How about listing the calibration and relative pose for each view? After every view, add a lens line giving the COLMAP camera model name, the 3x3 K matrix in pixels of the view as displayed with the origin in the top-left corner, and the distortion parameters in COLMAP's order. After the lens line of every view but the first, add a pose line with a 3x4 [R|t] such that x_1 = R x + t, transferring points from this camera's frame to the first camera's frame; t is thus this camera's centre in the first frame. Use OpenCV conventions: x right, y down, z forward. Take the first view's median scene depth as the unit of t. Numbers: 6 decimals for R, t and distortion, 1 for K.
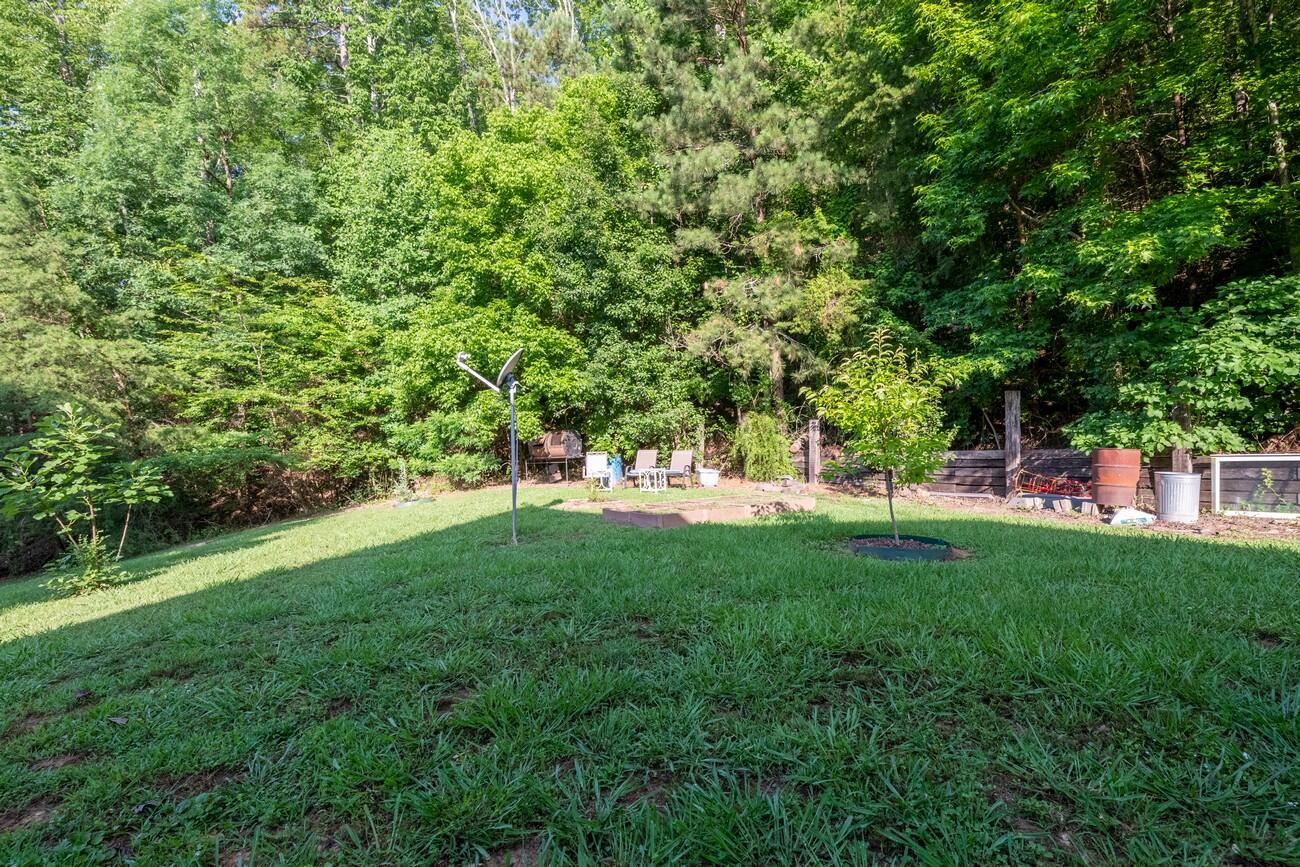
lens RADIAL K [[578.8, 0, 650.0], [0, 578.8, 433.5], [0, 0, 1]] dist [0.001011, -0.006996]
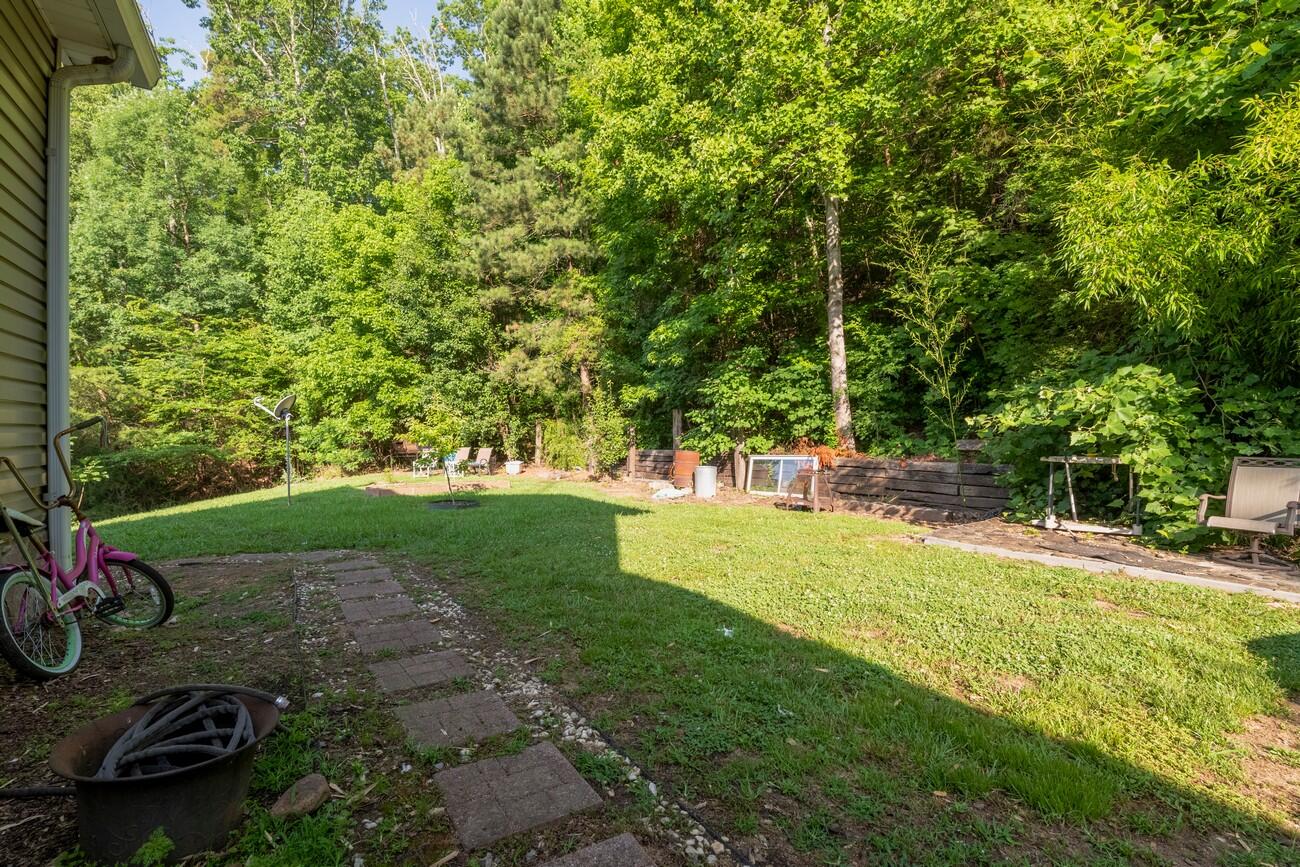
lens RADIAL K [[569.6, 0, 612.8], [0, 569.6, 427.4], [0, 0, 1]] dist [-0.000803, -0.006285]
pose [[0.999003, 0.000939, -0.044639, 0.345514], [-0.000574, 0.999966, 0.008178, -0.026081], [0.044645, -0.008144, 0.998970, -0.285902]]
